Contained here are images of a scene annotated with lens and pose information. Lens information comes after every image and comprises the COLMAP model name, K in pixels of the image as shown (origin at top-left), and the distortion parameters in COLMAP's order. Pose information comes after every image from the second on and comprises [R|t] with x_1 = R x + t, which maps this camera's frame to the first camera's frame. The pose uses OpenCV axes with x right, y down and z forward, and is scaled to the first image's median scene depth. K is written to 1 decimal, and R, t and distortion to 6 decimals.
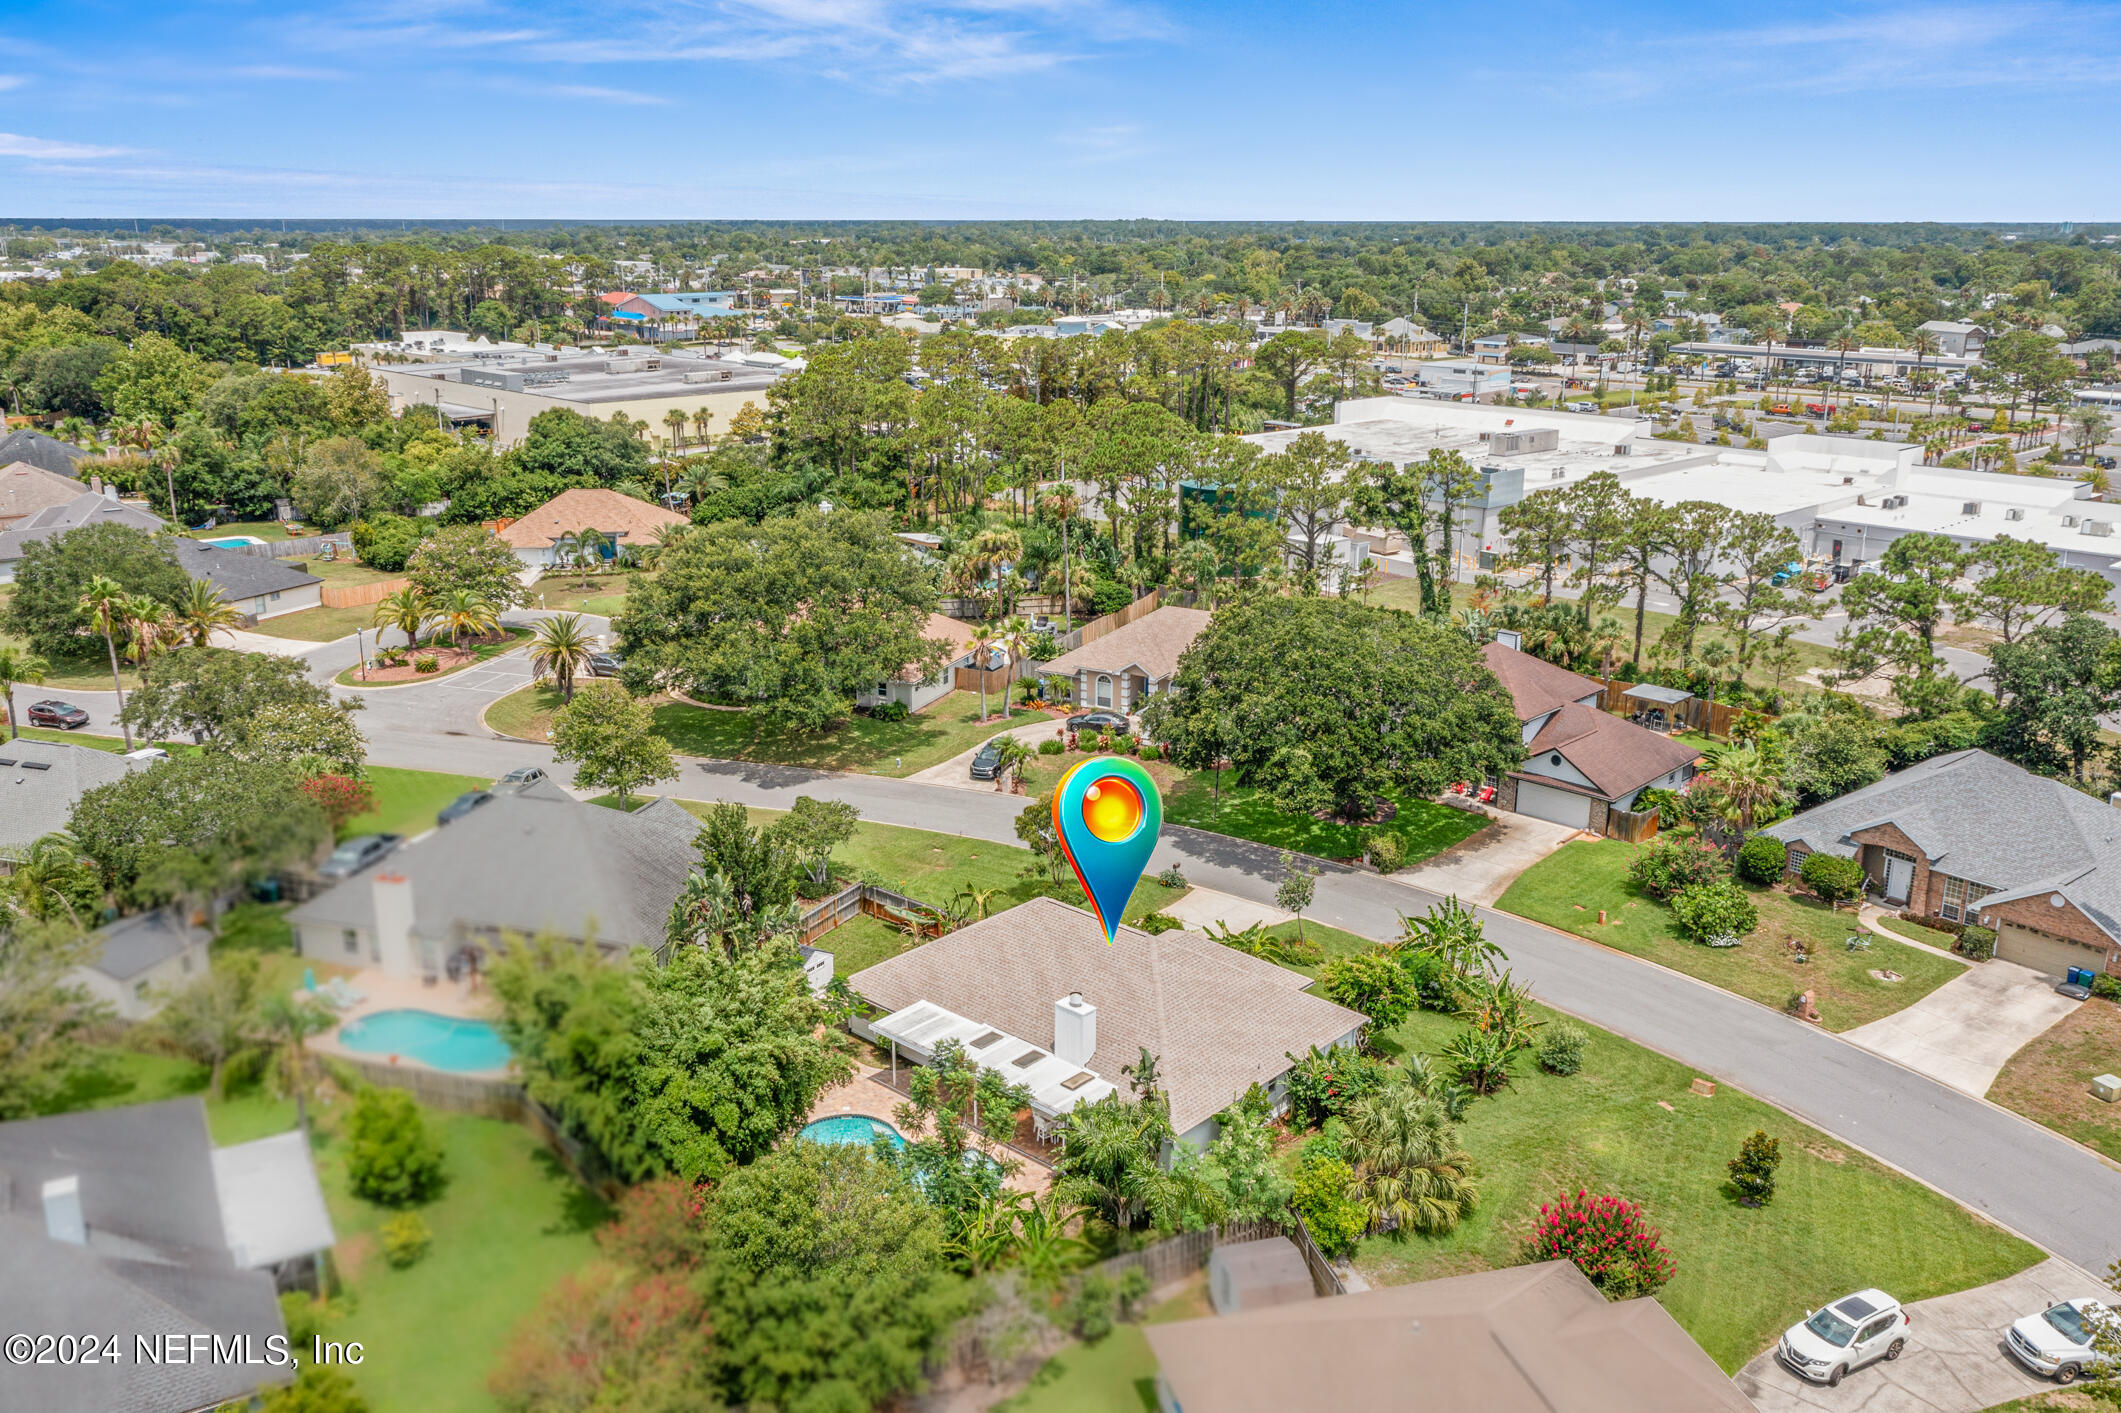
lens RADIAL K [[1690.7, 0, 1058.3], [0, 1690.7, 694.8], [0, 0, 1]] dist [0.011020, 0.001177]
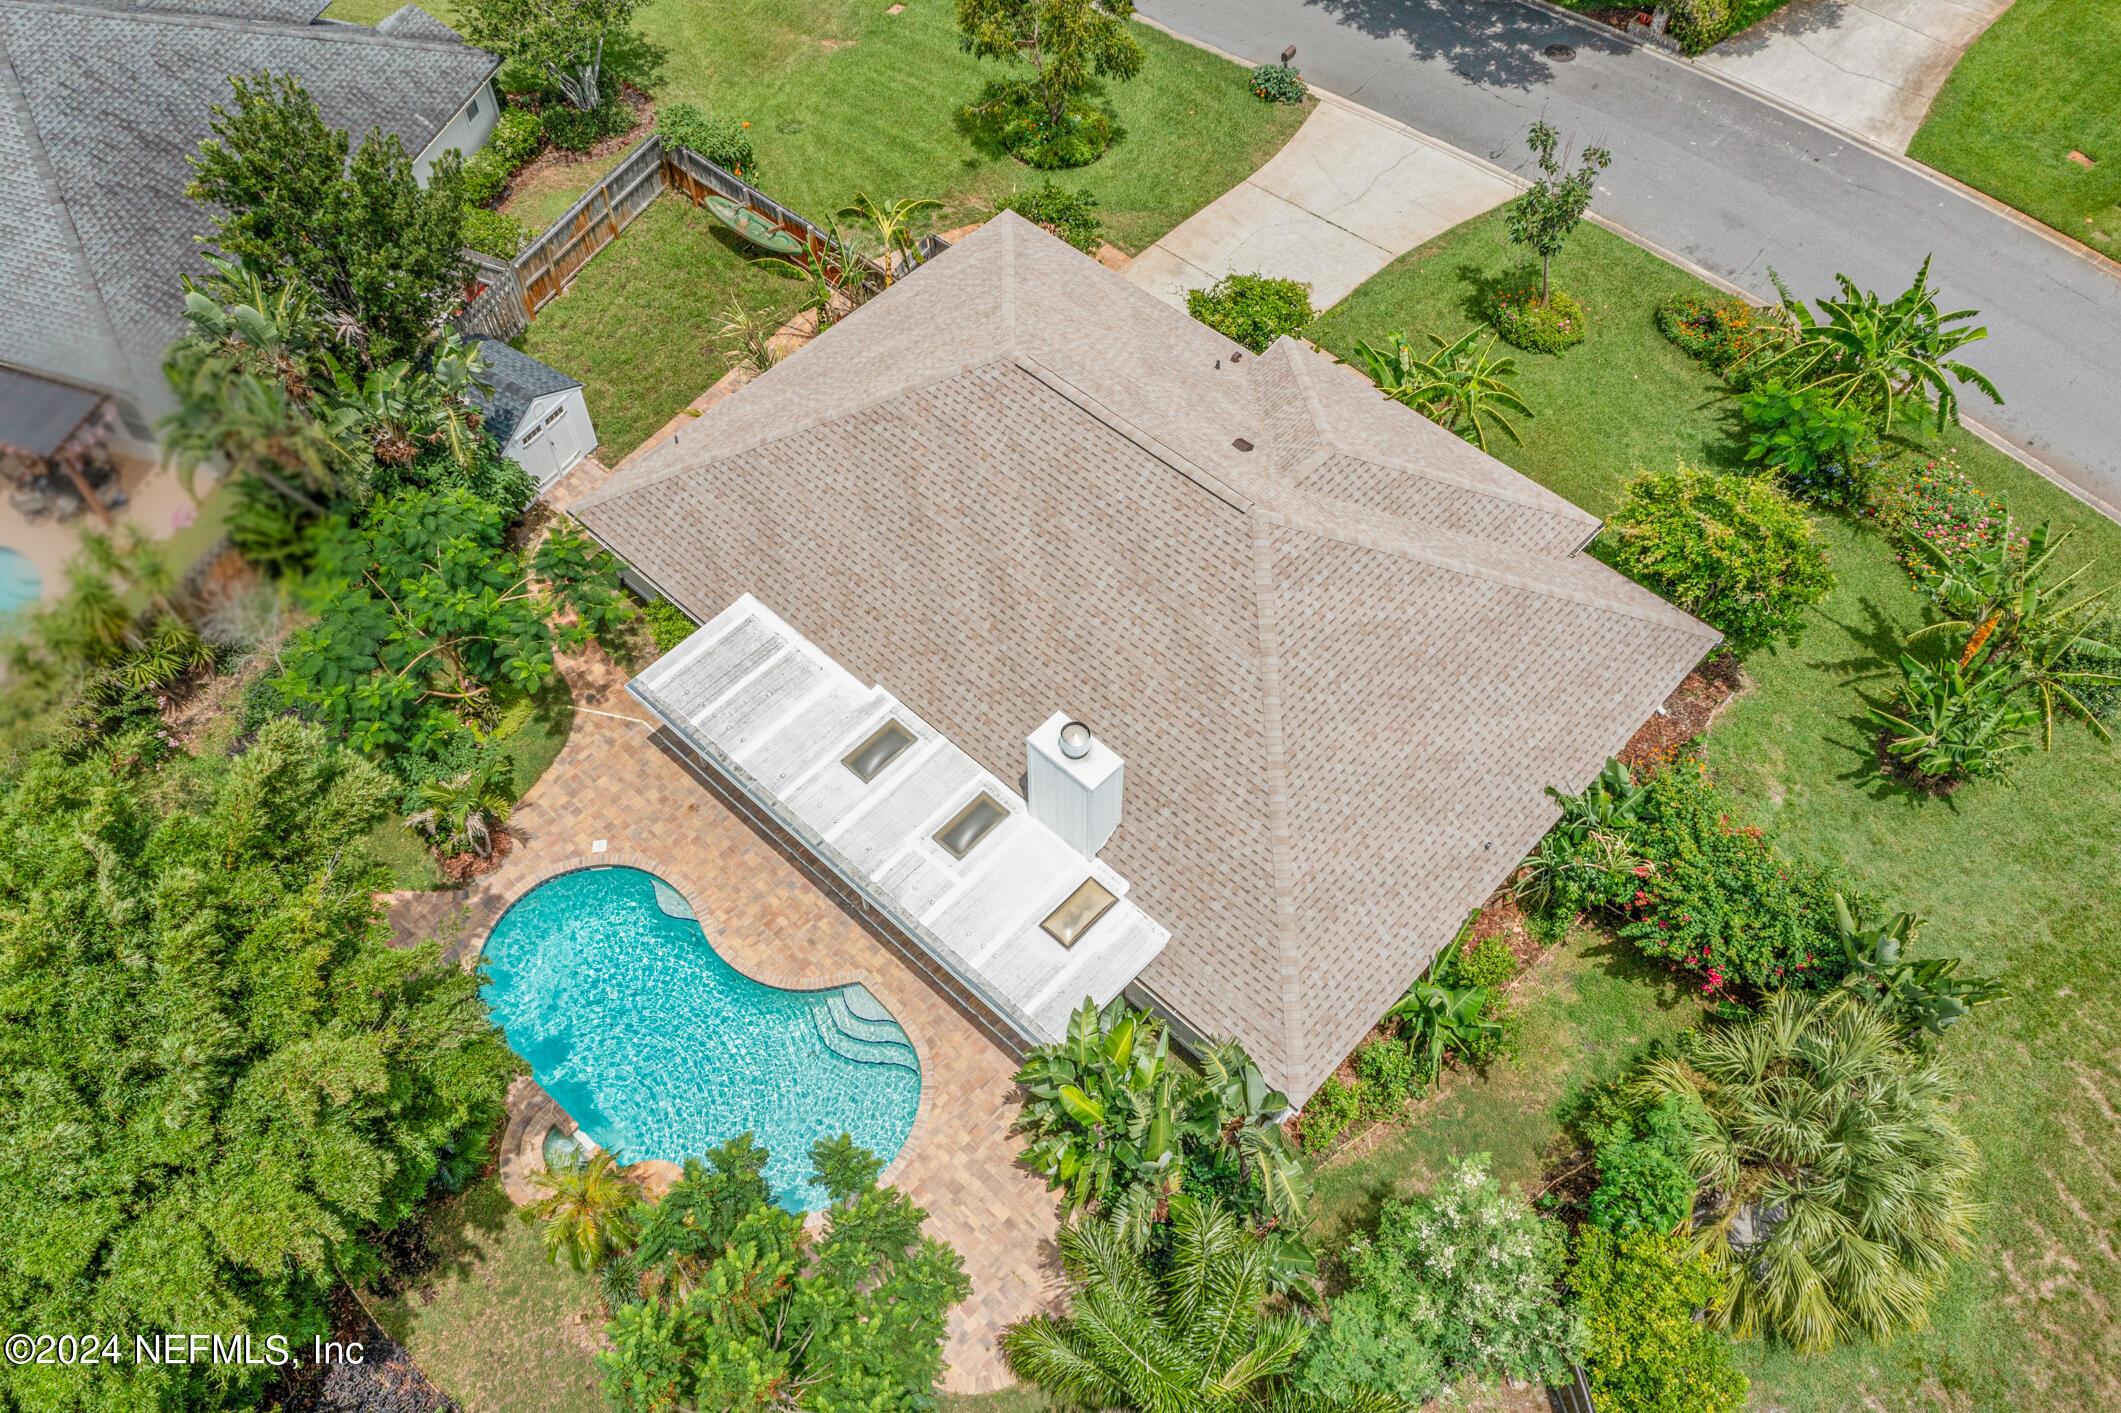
lens RADIAL K [[1690.7, 0, 1058.3], [0, 1690.7, 694.8], [0, 0, 1]] dist [0.011020, 0.001177]
pose [[0.999873, 0.001013, -0.015914, 0.008807], [0.009002, 0.787888, 0.615752, -0.060424], [0.013162, -0.615817, 0.787779, 0.470436]]
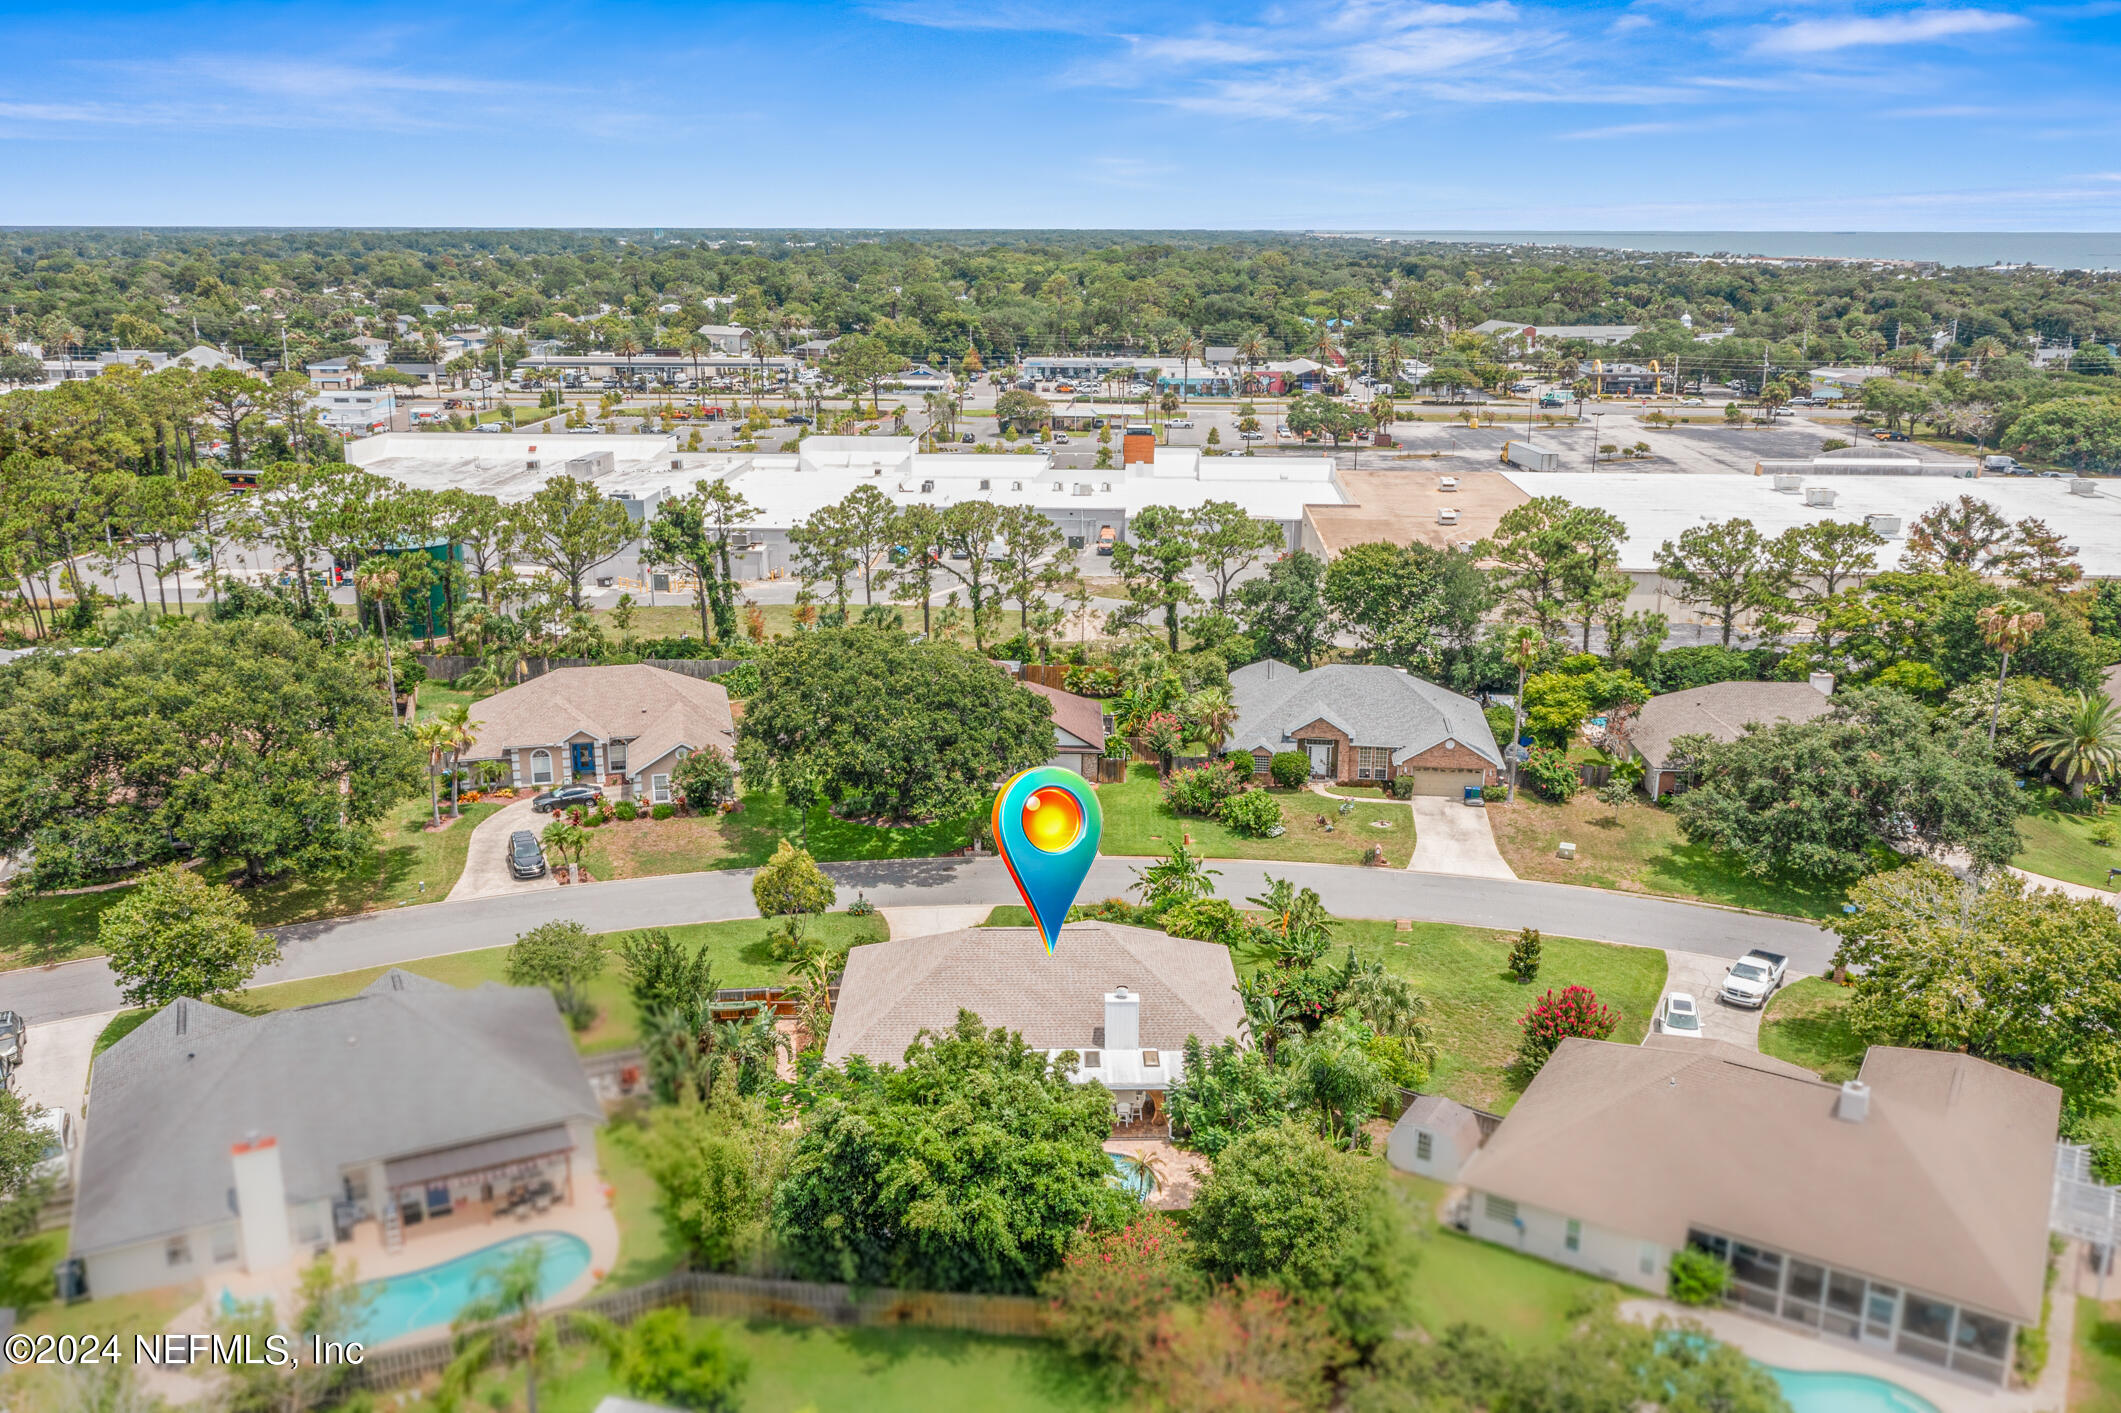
lens RADIAL K [[1690.7, 0, 1058.3], [0, 1690.7, 694.8], [0, 0, 1]] dist [0.011020, 0.001177]
pose [[0.735760, -0.186679, 0.651005, -0.493130], [0.189081, 0.979658, 0.067225, -0.066992], [-0.650312, 0.073631, 0.756091, 0.109933]]
